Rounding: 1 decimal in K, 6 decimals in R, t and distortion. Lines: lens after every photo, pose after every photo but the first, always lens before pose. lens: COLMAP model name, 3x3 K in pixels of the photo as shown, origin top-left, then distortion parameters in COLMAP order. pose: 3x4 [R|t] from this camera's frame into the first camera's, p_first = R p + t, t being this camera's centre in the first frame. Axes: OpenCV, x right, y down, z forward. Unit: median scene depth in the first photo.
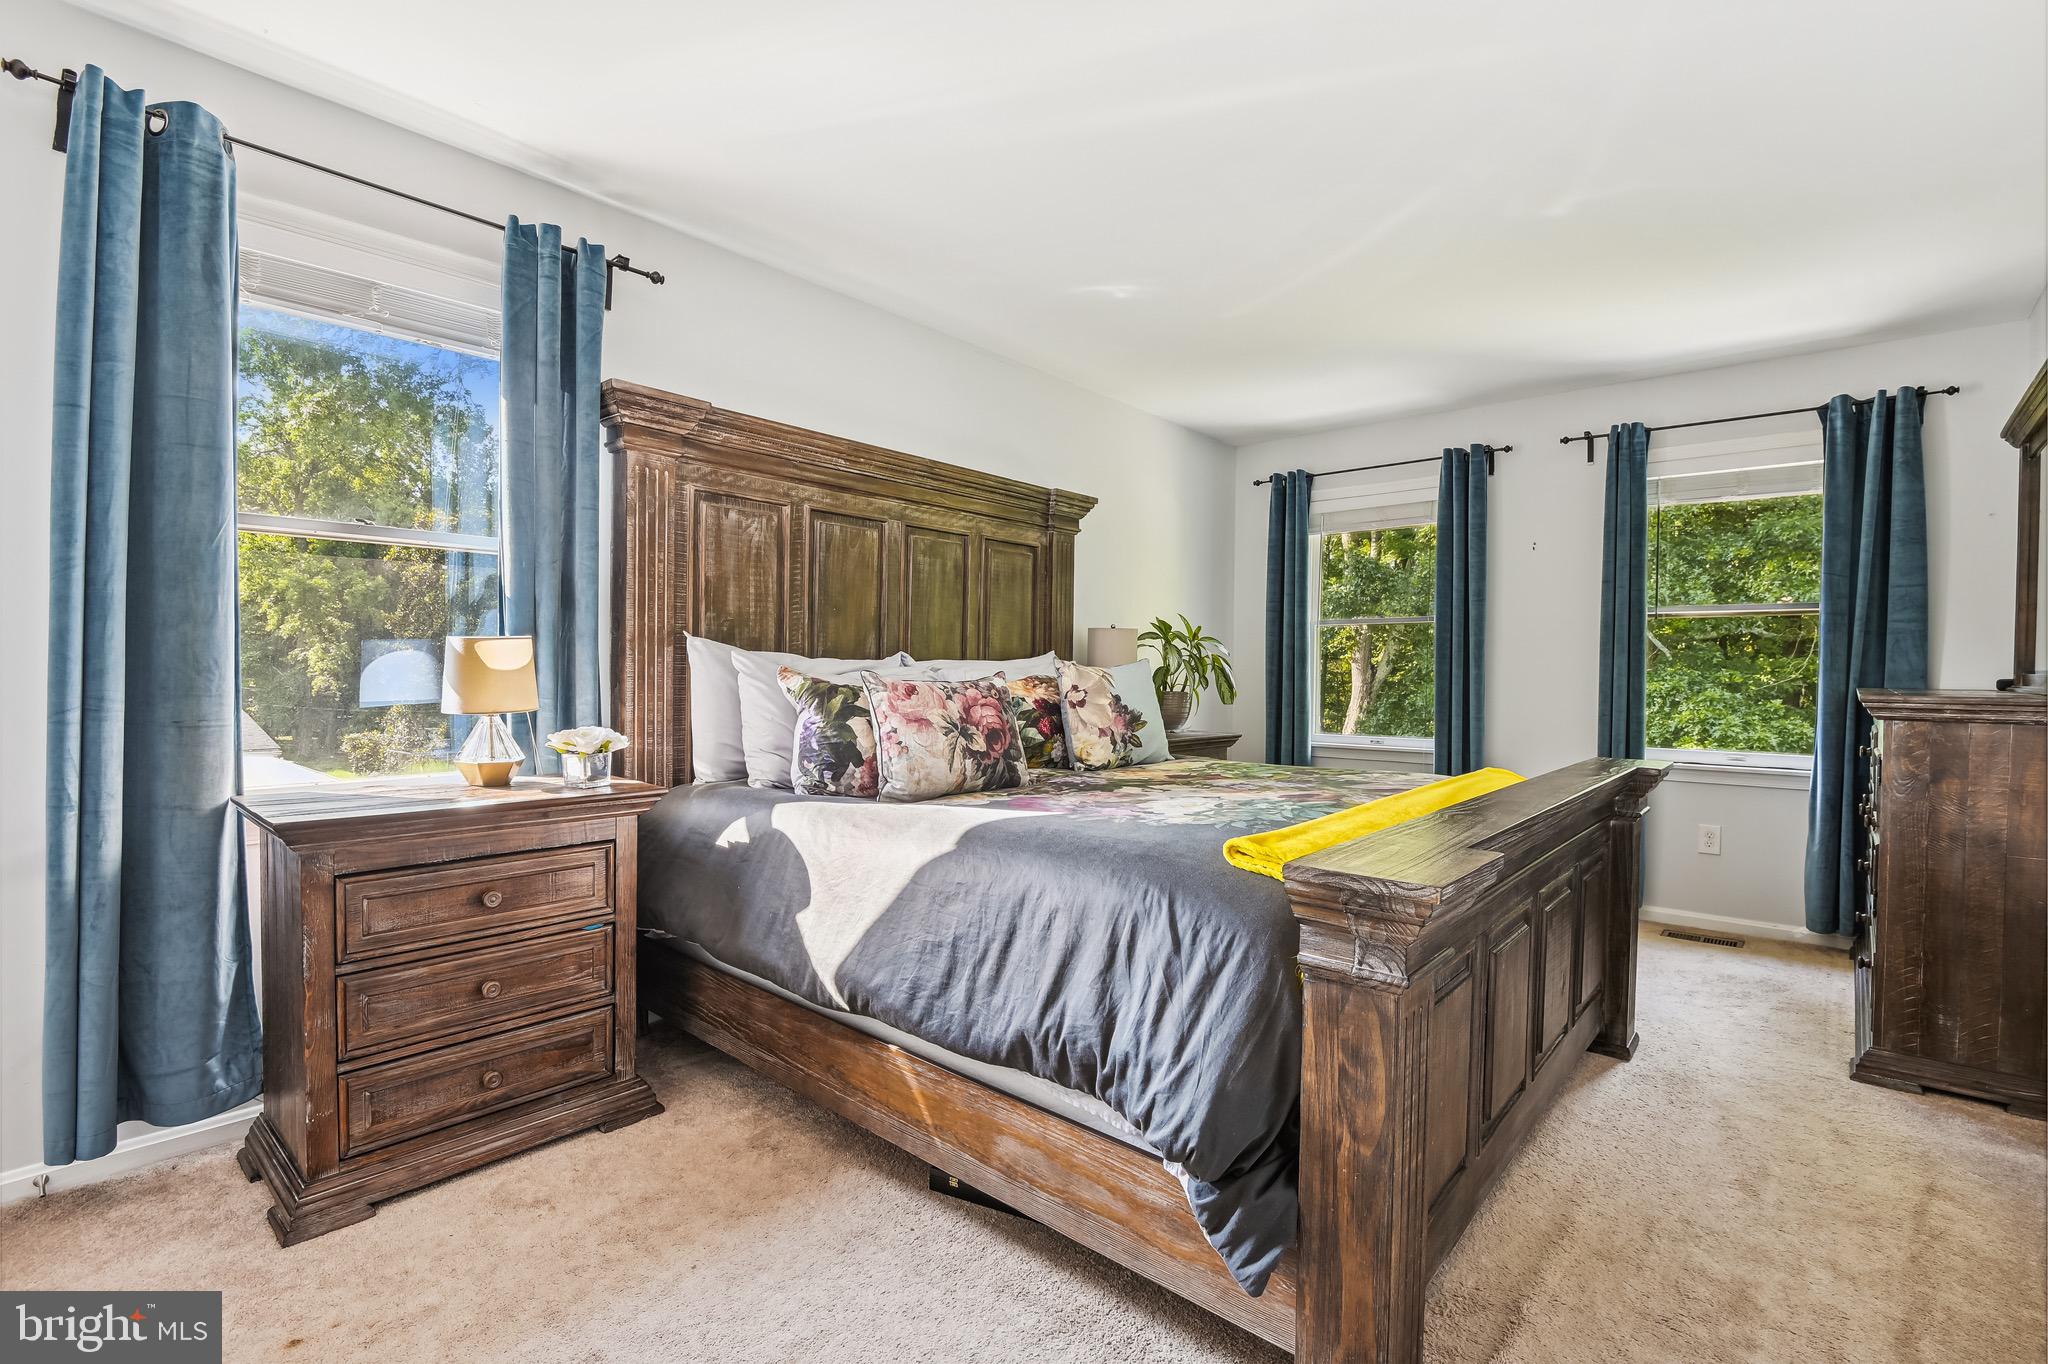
lens RADIAL K [[937.5, 0, 1046.6], [0, 937.5, 681.7], [0, 0, 1]] dist [-0.005941, -0.000917]
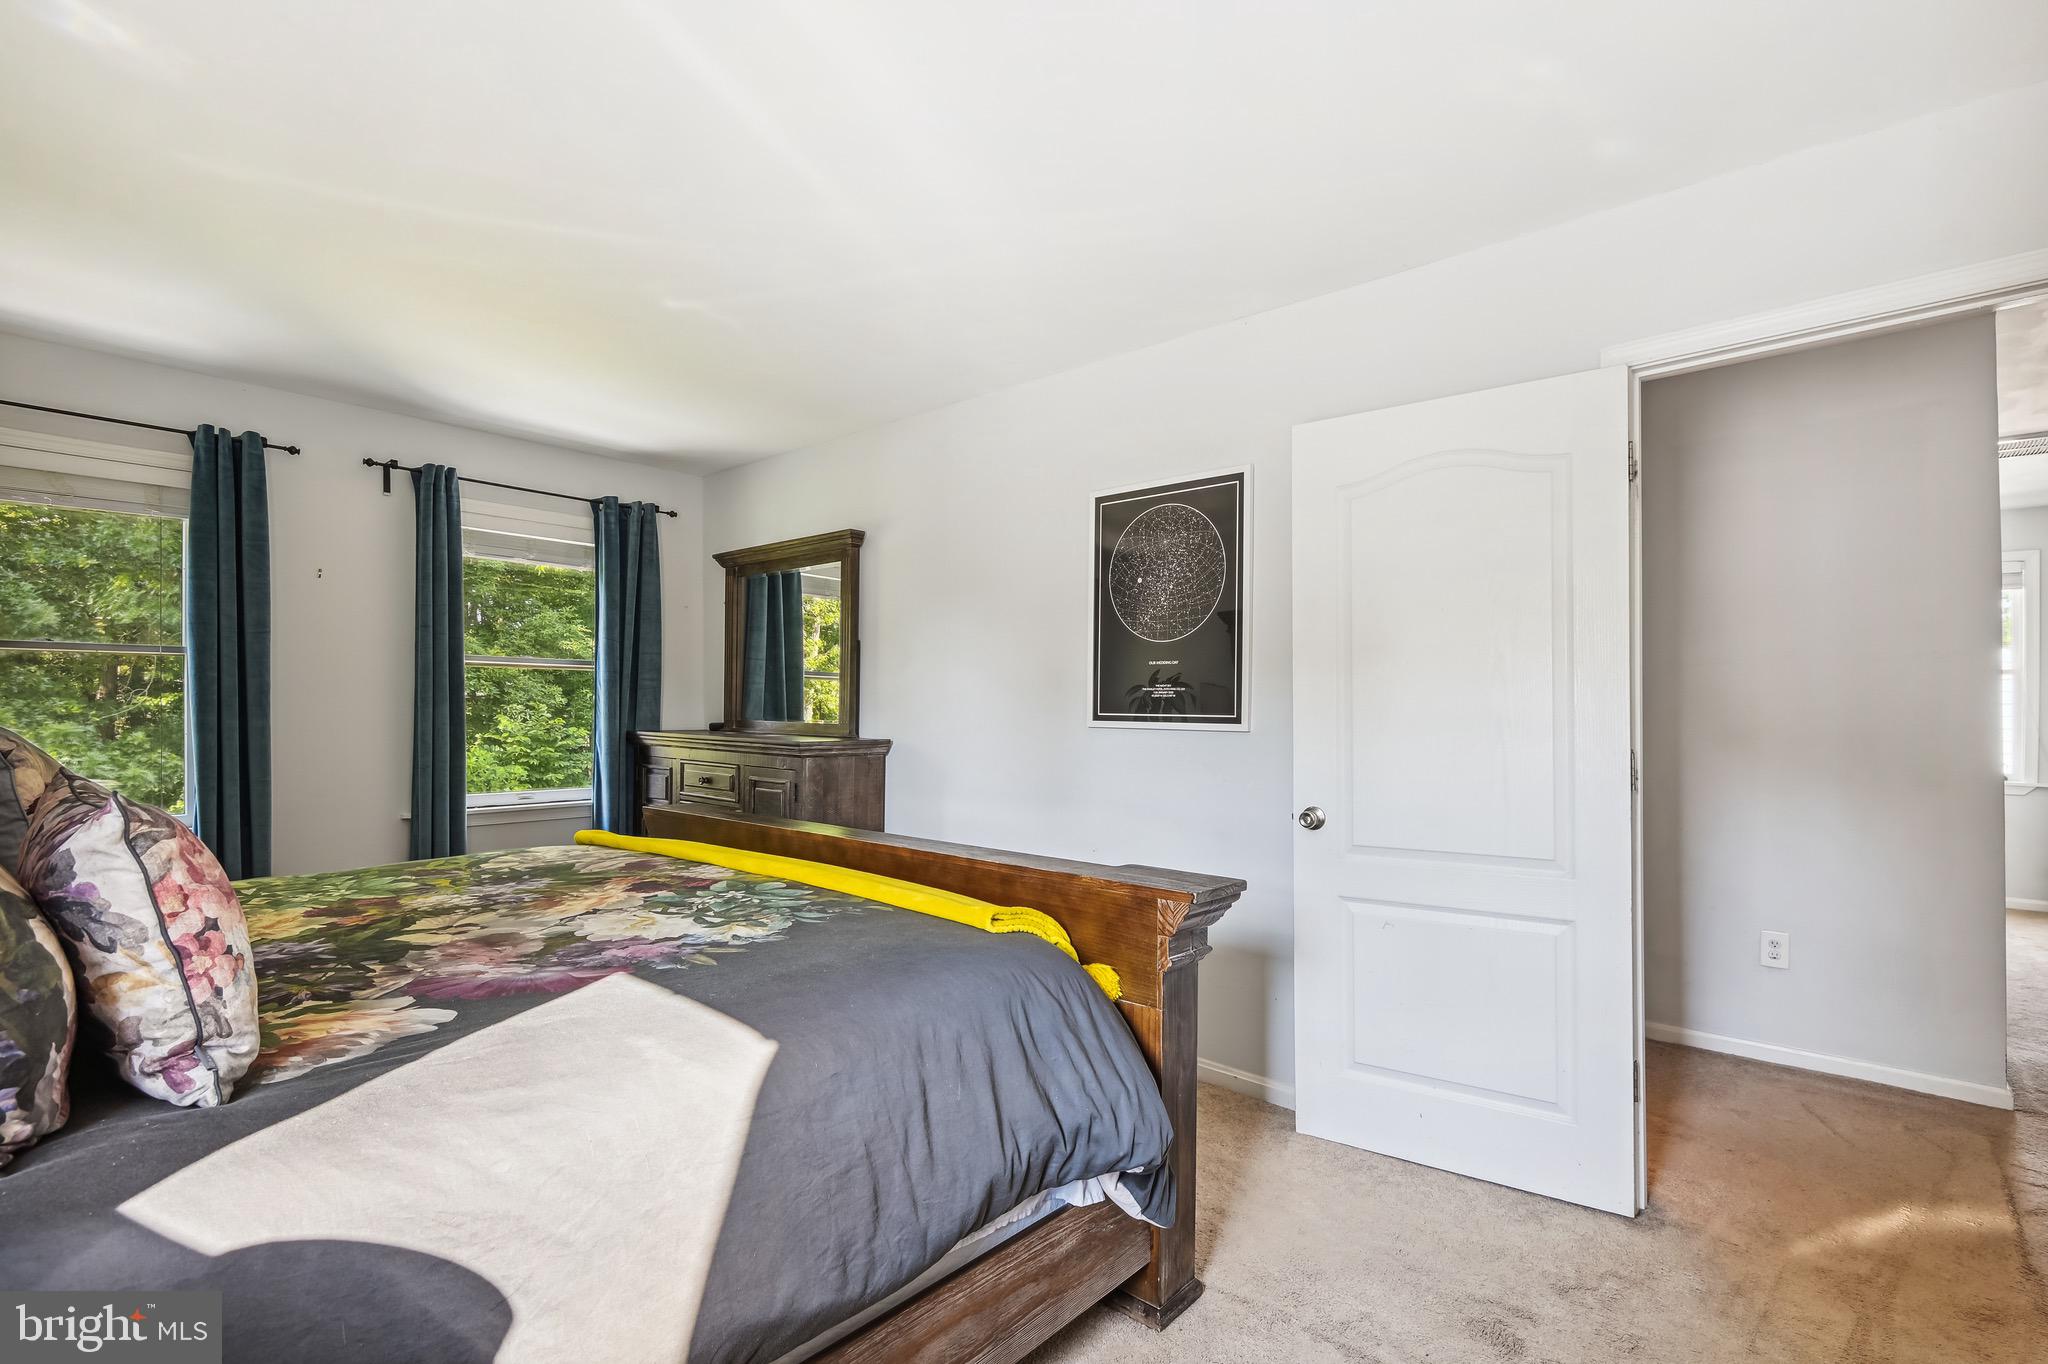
lens RADIAL K [[937.5, 0, 1046.6], [0, 937.5, 681.7], [0, 0, 1]] dist [-0.005941, -0.000917]
pose [[-0.001116, 0.019565, 0.999808, -0.399440], [0.002539, 0.999805, -0.019562, -0.033209], [-0.999996, 0.002516, -0.001165, 0.415920]]
